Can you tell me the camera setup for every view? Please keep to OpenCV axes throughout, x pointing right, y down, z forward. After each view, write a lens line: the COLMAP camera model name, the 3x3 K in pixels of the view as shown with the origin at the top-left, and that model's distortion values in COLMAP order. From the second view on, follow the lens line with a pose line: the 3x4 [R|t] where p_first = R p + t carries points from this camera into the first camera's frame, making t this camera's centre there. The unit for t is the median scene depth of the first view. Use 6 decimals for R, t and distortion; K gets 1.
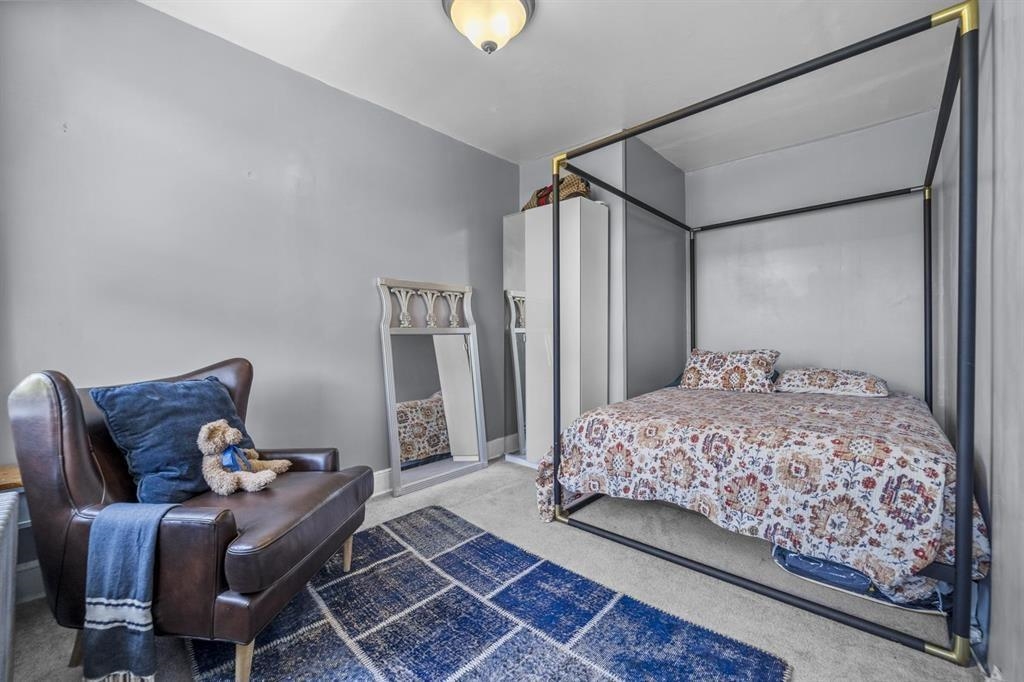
lens RADIAL K [[419.3, 0, 512.0], [0, 419.3, 341.0], [0, 0, 1]] dist [0.000052, 0.000026]
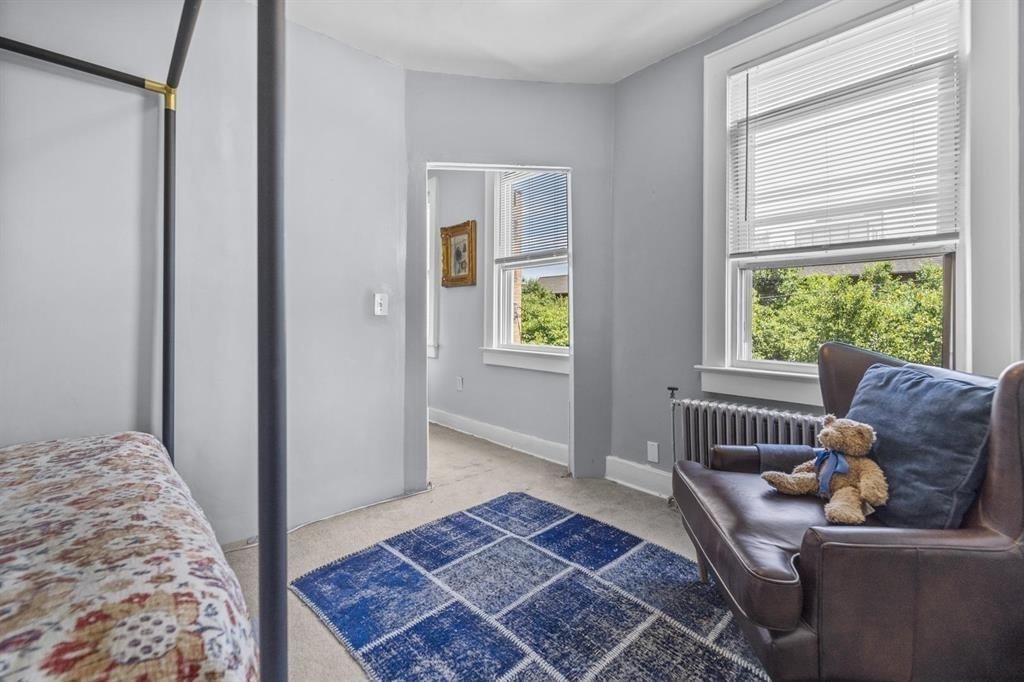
lens RADIAL K [[419.3, 0, 512.0], [0, 419.3, 341.0], [0, 0, 1]] dist [0.000052, 0.000026]
pose [[-0.997715, 0.011590, 0.066560, -0.094116], [0.015140, 0.998476, 0.053070, -0.019210], [-0.065843, 0.053957, -0.996370, 1.901712]]
